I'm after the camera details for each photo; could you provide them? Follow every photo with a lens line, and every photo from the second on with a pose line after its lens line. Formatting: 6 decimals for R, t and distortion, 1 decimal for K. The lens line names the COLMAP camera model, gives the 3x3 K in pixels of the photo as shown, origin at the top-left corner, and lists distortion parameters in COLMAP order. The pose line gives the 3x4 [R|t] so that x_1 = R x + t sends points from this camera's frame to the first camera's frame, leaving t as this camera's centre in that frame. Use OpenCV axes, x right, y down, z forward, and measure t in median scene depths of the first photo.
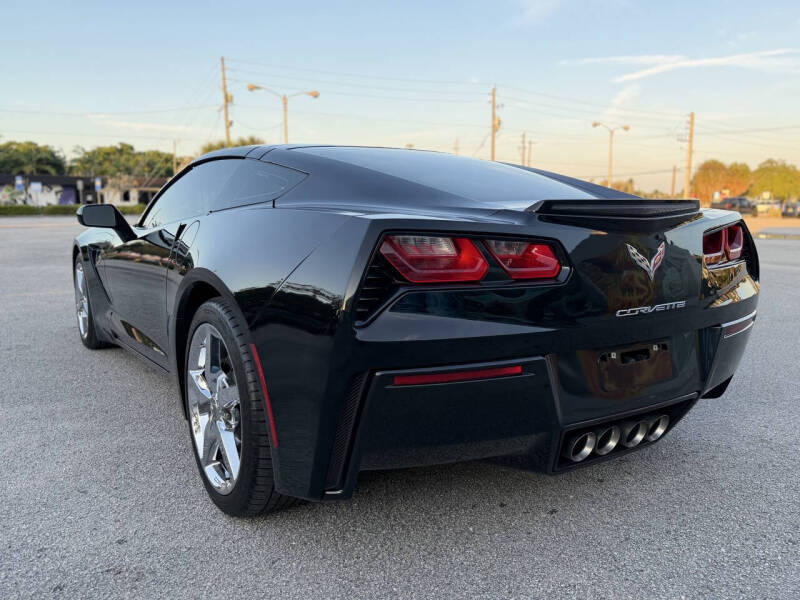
lens RADIAL K [[649.1, 0, 401.3], [0, 649.1, 303.5], [0, 0, 1]] dist [0.070707, -0.098603]
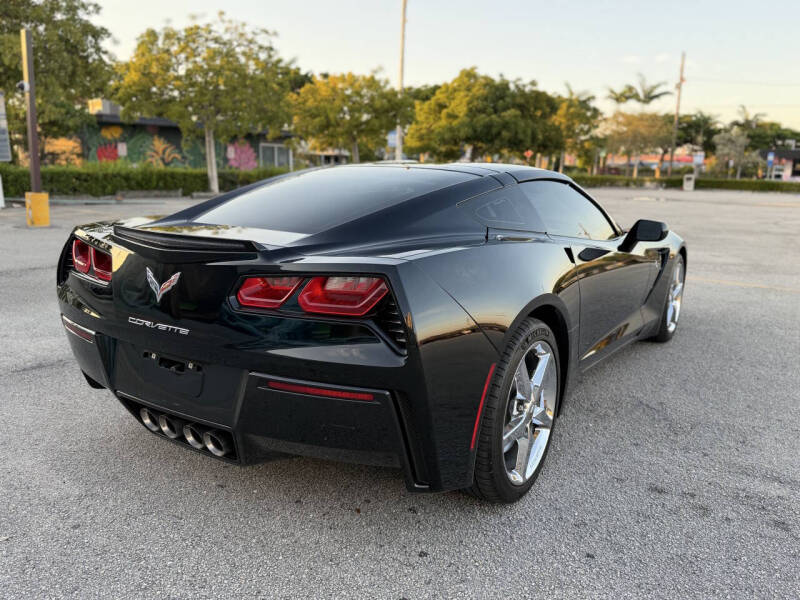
lens RADIAL K [[653.0, 0, 400.0], [0, 653.0, 301.9], [0, 0, 1]] dist [0.065793, -0.097909]
pose [[0.407663, 0.191199, -0.892891, 1.239014], [-0.159938, 0.977667, 0.136331, -0.203735], [0.899016, 0.087230, 0.429139, 0.677536]]
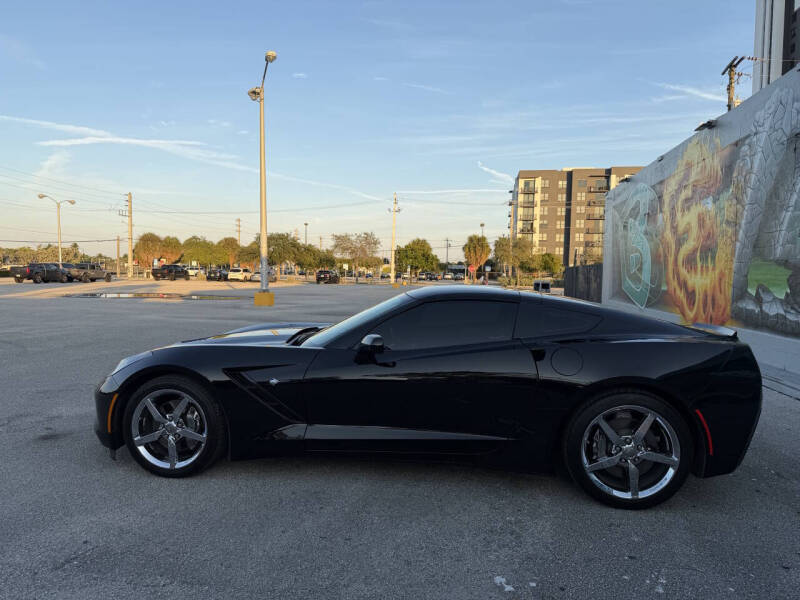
lens RADIAL K [[564.3, 0, 404.6], [0, 564.3, 310.2], [0, 0, 1]] dist [0.060384, -0.079501]
pose [[0.655098, -0.044137, 0.754254, -0.745997], [0.100420, 0.994522, -0.029022, 0.036581], [-0.748841, 0.094754, 0.655941, -1.204154]]
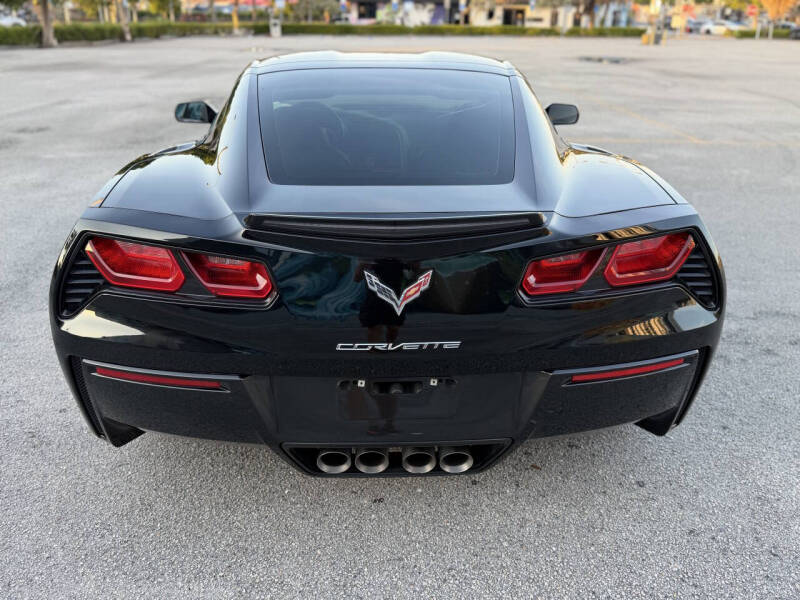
lens RADIAL K [[653.0, 0, 400.9], [0, 653.0, 298.1], [0, 0, 1]] dist [0.065793, -0.097909]
pose [[0.859412, 0.203870, -0.468880, 0.598742], [-0.081708, 0.960041, 0.267664, -0.218557], [0.504713, -0.191723, 0.841729, 0.220842]]
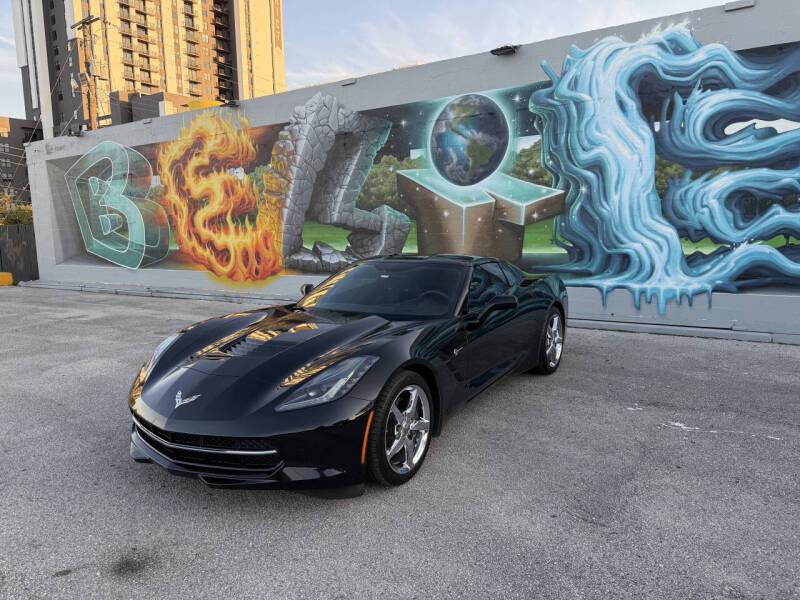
lens RADIAL K [[564.3, 0, 389.9], [0, 564.3, 316.6], [0, 0, 1]] dist [0.060384, -0.079501]
pose [[-0.414238, -0.139357, 0.899437, -1.259330], [0.150511, 0.964115, 0.218697, -0.362440], [-0.897638, 0.225968, -0.378398, 0.967766]]
